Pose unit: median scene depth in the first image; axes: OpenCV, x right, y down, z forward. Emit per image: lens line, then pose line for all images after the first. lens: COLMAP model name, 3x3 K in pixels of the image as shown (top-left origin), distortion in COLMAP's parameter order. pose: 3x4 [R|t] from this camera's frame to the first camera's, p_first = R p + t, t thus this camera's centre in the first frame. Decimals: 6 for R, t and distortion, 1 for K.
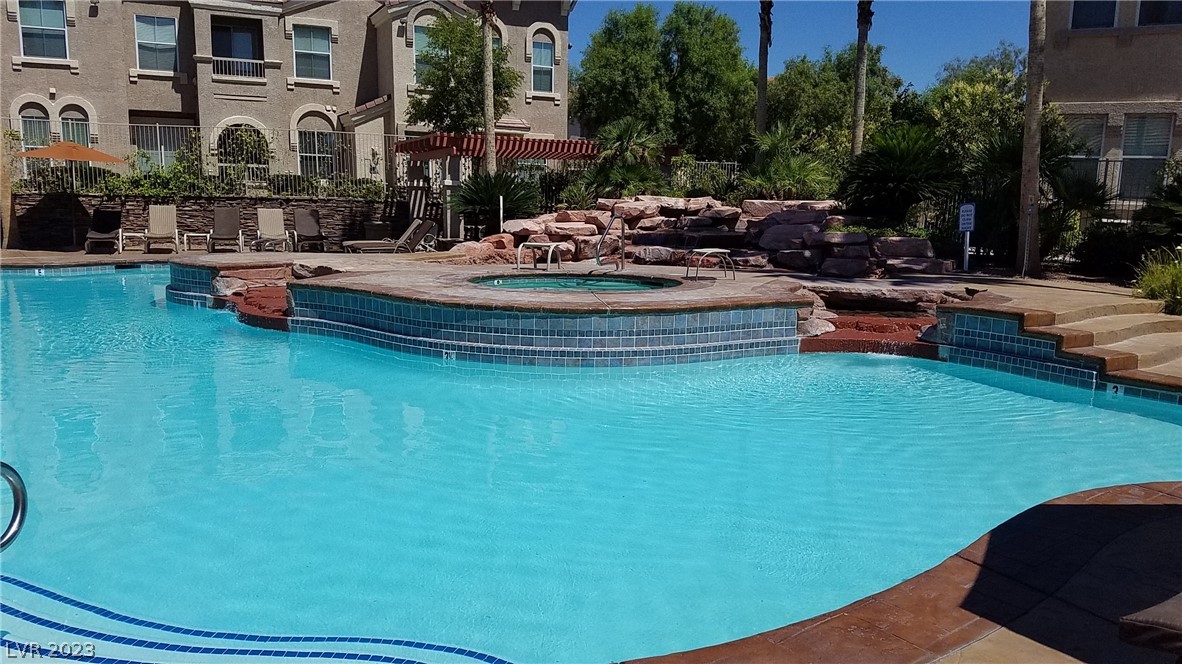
lens RADIAL K [[877.5, 0, 591.0], [0, 877.5, 332.0], [0, 0, 1]] dist [0.163783, -0.231001]
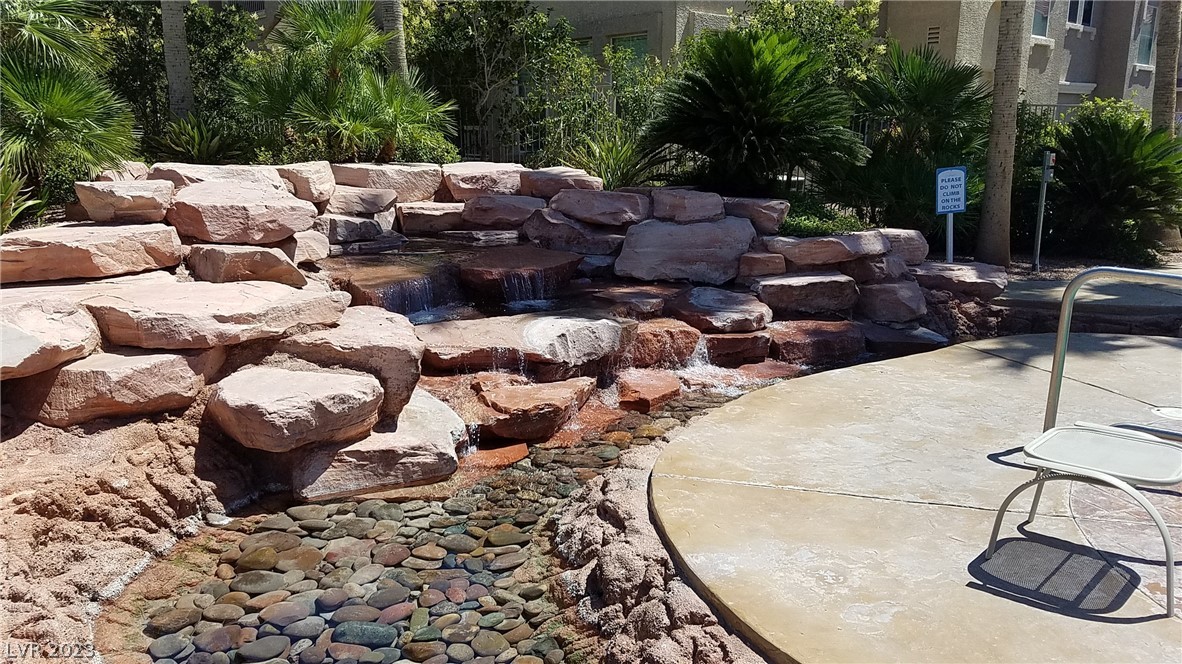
lens RADIAL K [[889.9, 0, 586.4], [0, 889.9, 357.2], [0, 0, 1]] dist [0.177256, -0.333462]
pose [[0.384471, -0.237611, 0.892033, -0.222098], [0.142130, 0.970021, 0.197126, -0.137369], [-0.912130, 0.050996, 0.406717, 0.761167]]
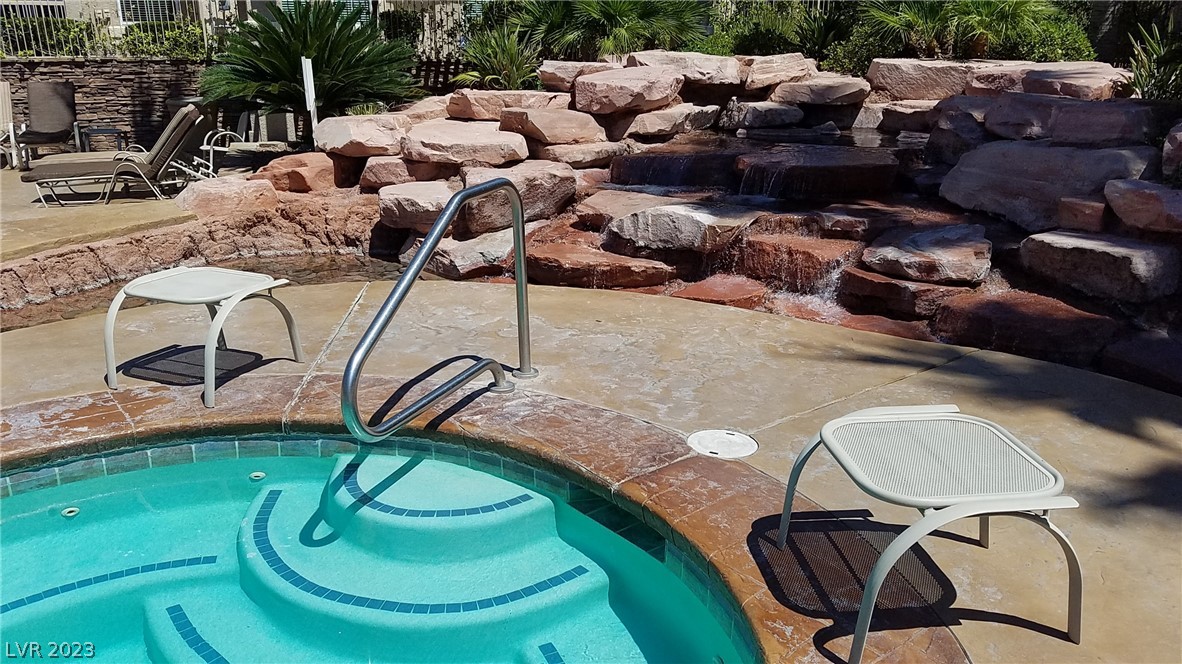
lens RADIAL K [[889.9, 0, 586.4], [0, 889.9, 357.2], [0, 0, 1]] dist [0.177256, -0.333462]
pose [[0.999232, 0.001616, -0.039155, 0.049886], [0.005936, 0.981380, 0.191986, -0.096694], [0.038736, -0.192071, 0.980616, 0.550513]]
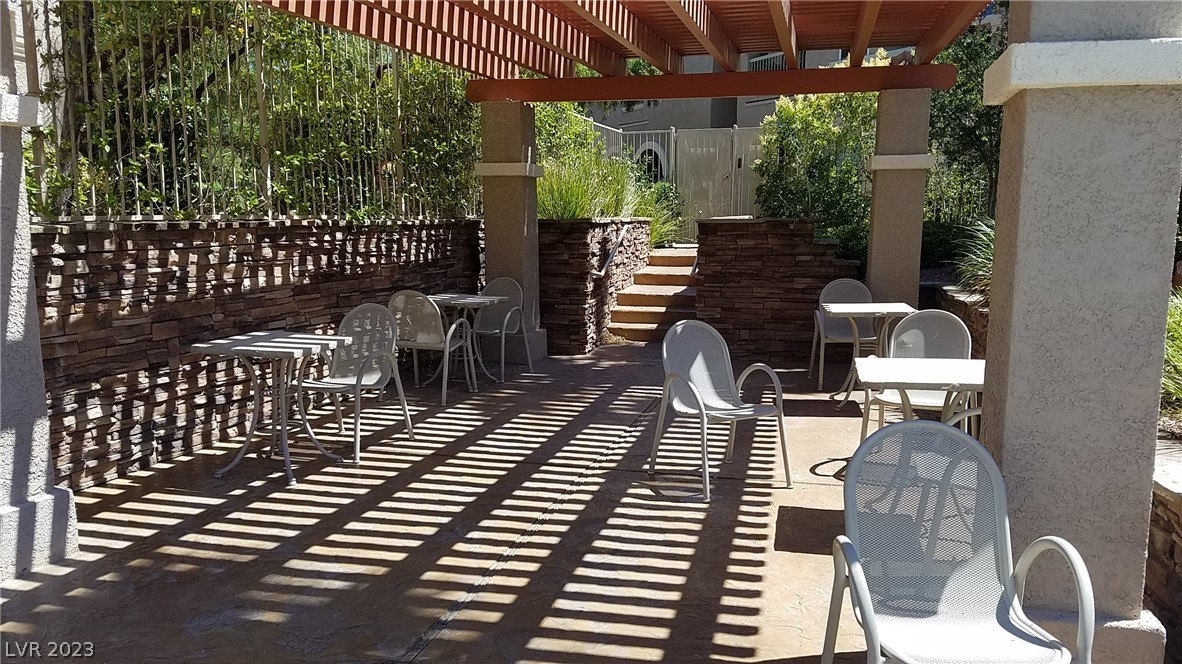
lens RADIAL K [[889.9, 0, 586.4], [0, 889.9, 357.2], [0, 0, 1]] dist [0.177256, -0.333462]
pose [[0.590808, -0.143307, 0.793983, -0.347886], [0.123286, 0.988577, 0.086691, -0.173928], [-0.797337, 0.046669, 0.601727, 1.145579]]
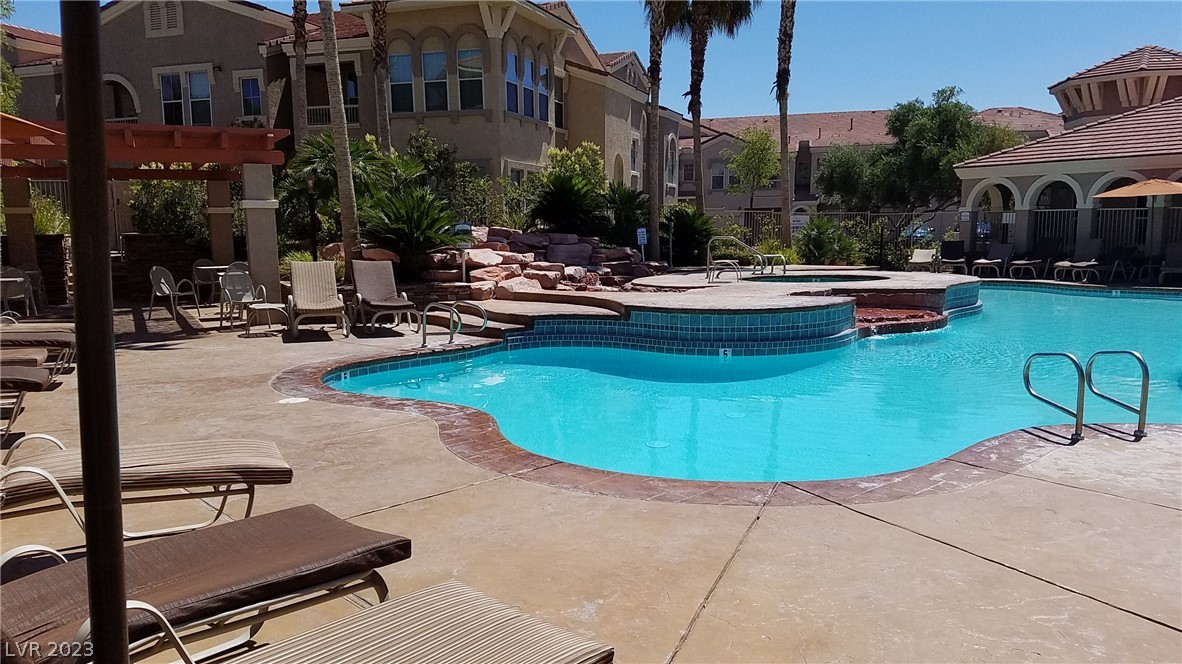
lens RADIAL K [[889.9, 0, 586.4], [0, 889.9, 357.2], [0, 0, 1]] dist [0.177256, -0.333462]
pose [[-0.081099, -0.155322, 0.984529, -0.979722], [0.150702, 0.974516, 0.166156, -0.155751], [-0.985247, 0.161845, -0.055625, 0.956115]]
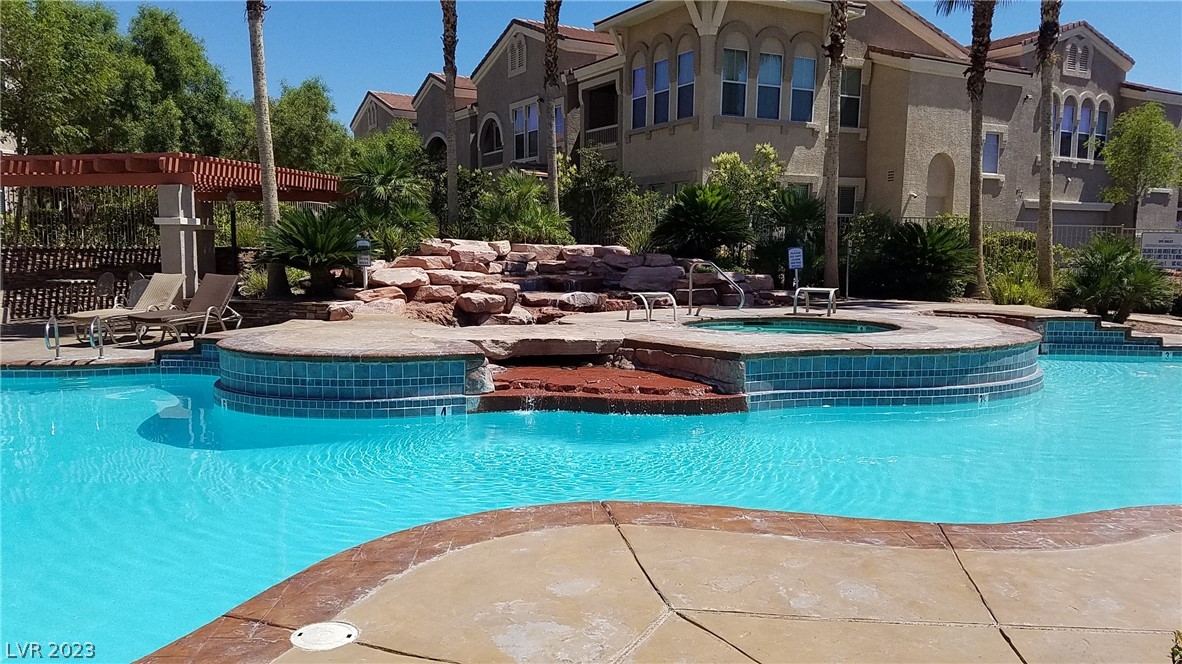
lens RADIAL K [[877.5, 0, 591.0], [0, 877.5, 332.0], [0, 0, 1]] dist [0.163783, -0.231001]
pose [[0.593140, -0.087866, 0.800291, -0.635363], [0.119908, 0.992581, 0.020107, -0.063586], [-0.796120, 0.084035, 0.599275, 0.361866]]
